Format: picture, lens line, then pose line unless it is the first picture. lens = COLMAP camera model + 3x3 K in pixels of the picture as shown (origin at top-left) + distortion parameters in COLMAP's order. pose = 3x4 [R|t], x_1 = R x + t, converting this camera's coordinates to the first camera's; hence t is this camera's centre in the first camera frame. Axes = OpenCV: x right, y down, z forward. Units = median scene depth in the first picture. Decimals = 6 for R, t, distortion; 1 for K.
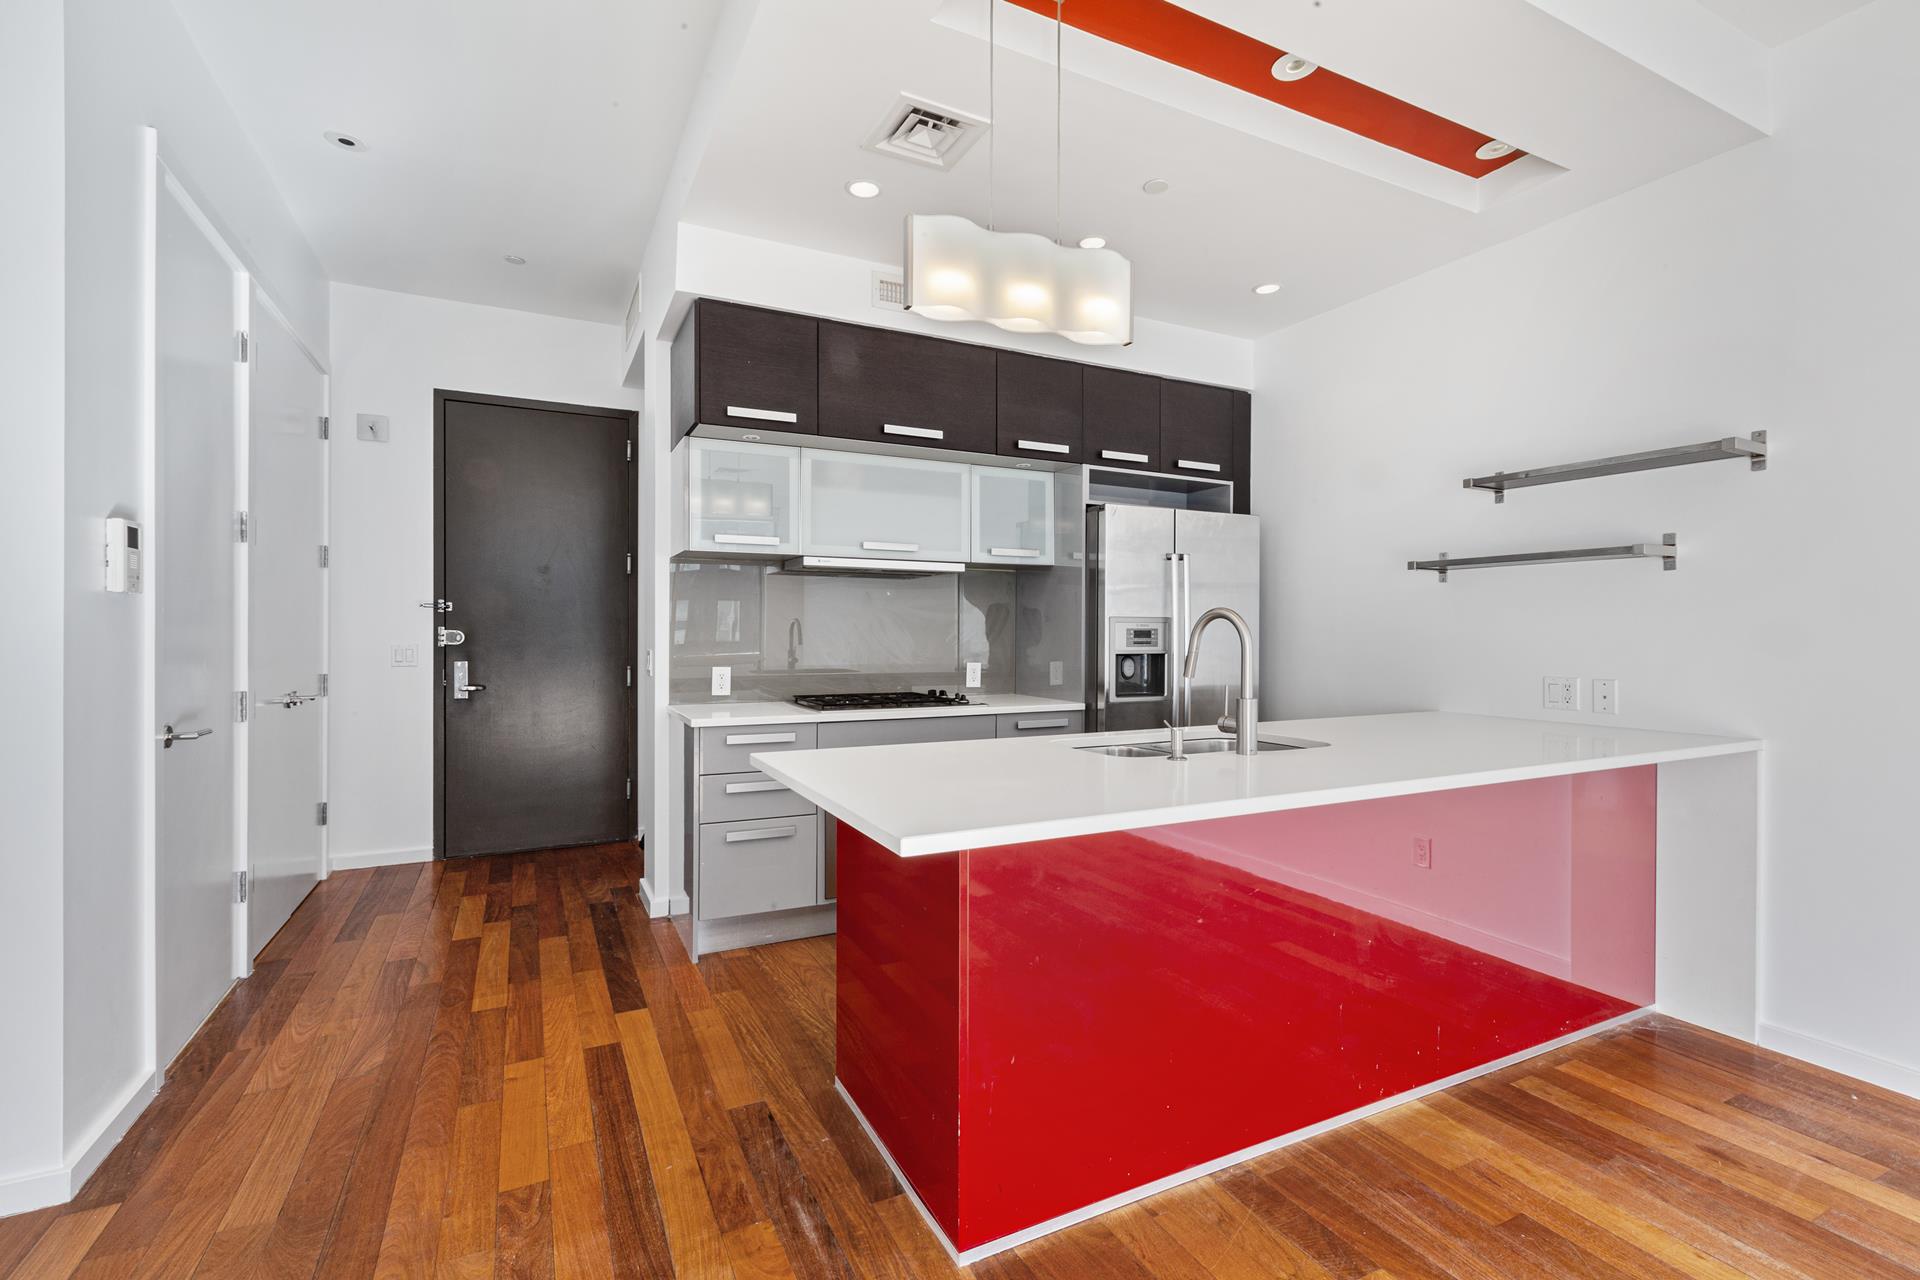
lens RADIAL K [[865.0, 0, 960.0], [0, 865.0, 640.0], [0, 0, 1]] dist [0.000880, 0.000768]
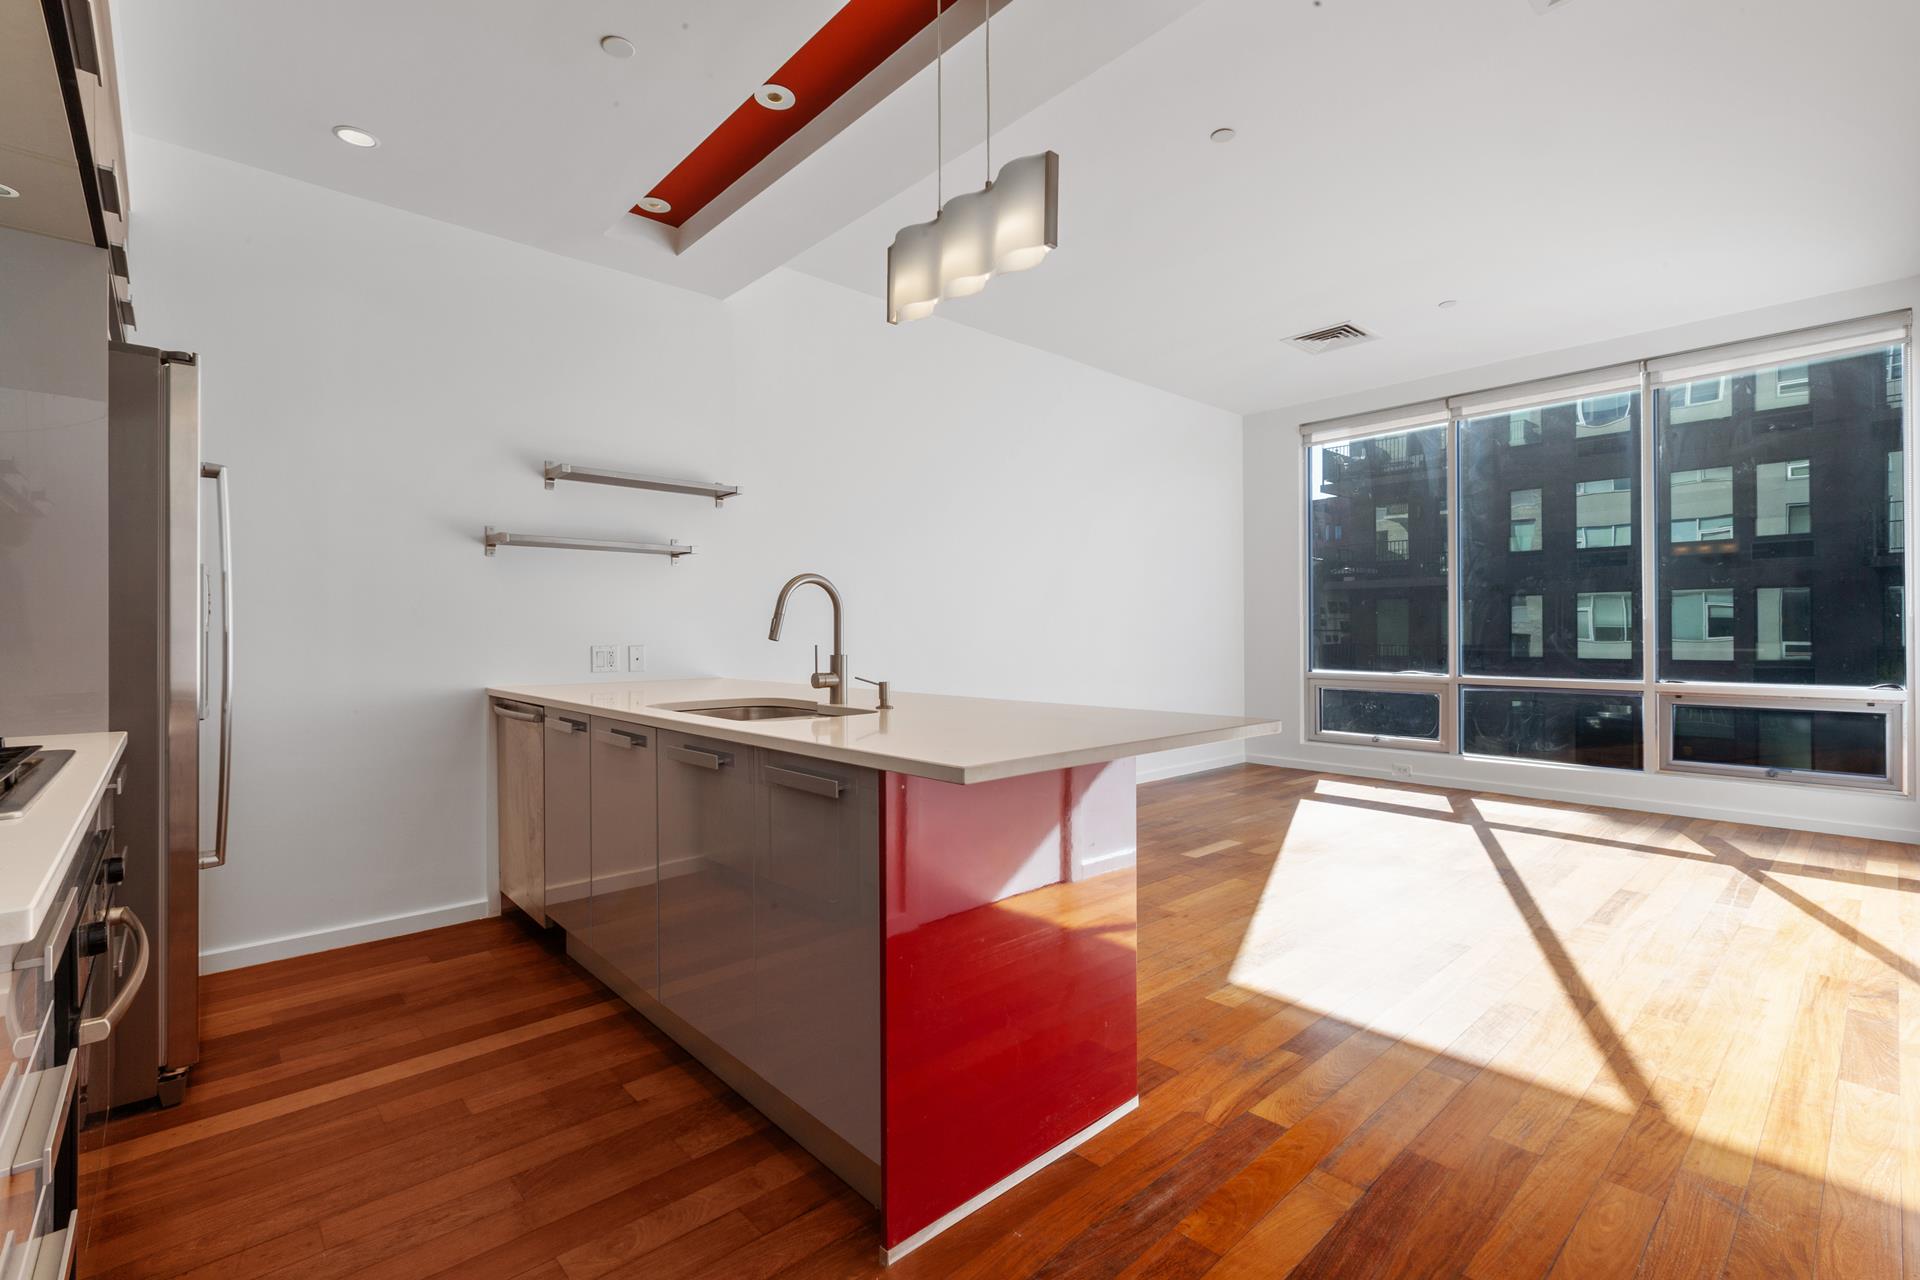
lens RADIAL K [[850.8, 0, 960.0], [0, 850.8, 640.0], [0, 0, 1]] dist [-0.001641, -0.000808]
pose [[-0.271412, -0.009302, 0.962418, -0.994945], [0.012820, 0.999830, 0.013279, 0.041194], [-0.962378, 0.015942, -0.271247, 1.429628]]
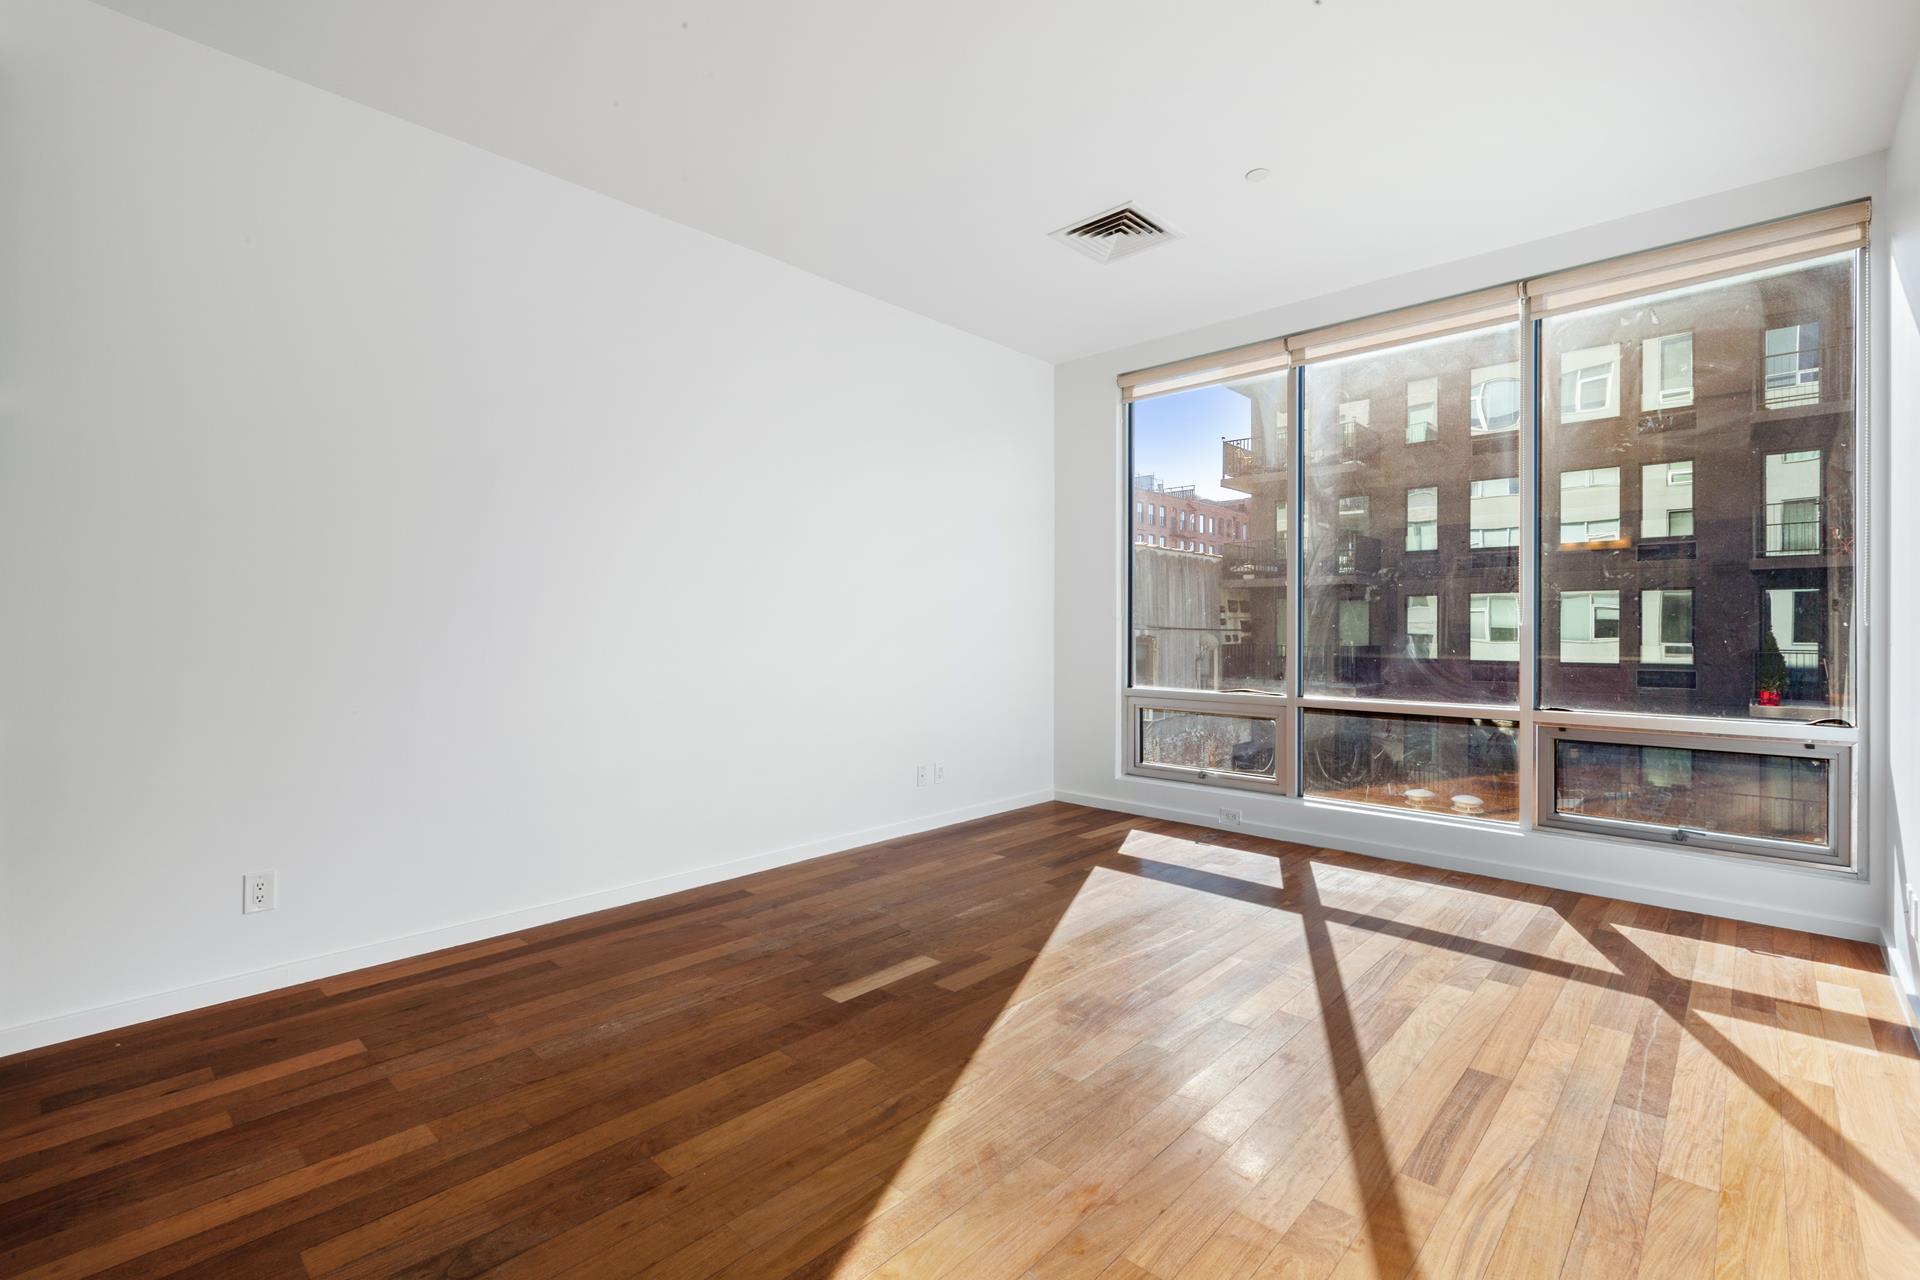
lens RADIAL K [[865.0, 0, 960.0], [0, 865.0, 640.0], [0, 0, 1]] dist [0.000880, 0.000768]
pose [[-0.356684, -0.014796, 0.934108, -0.360629], [0.006408, 0.999812, 0.018284, 0.024380], [-0.934203, 0.012507, -0.356523, 0.471578]]
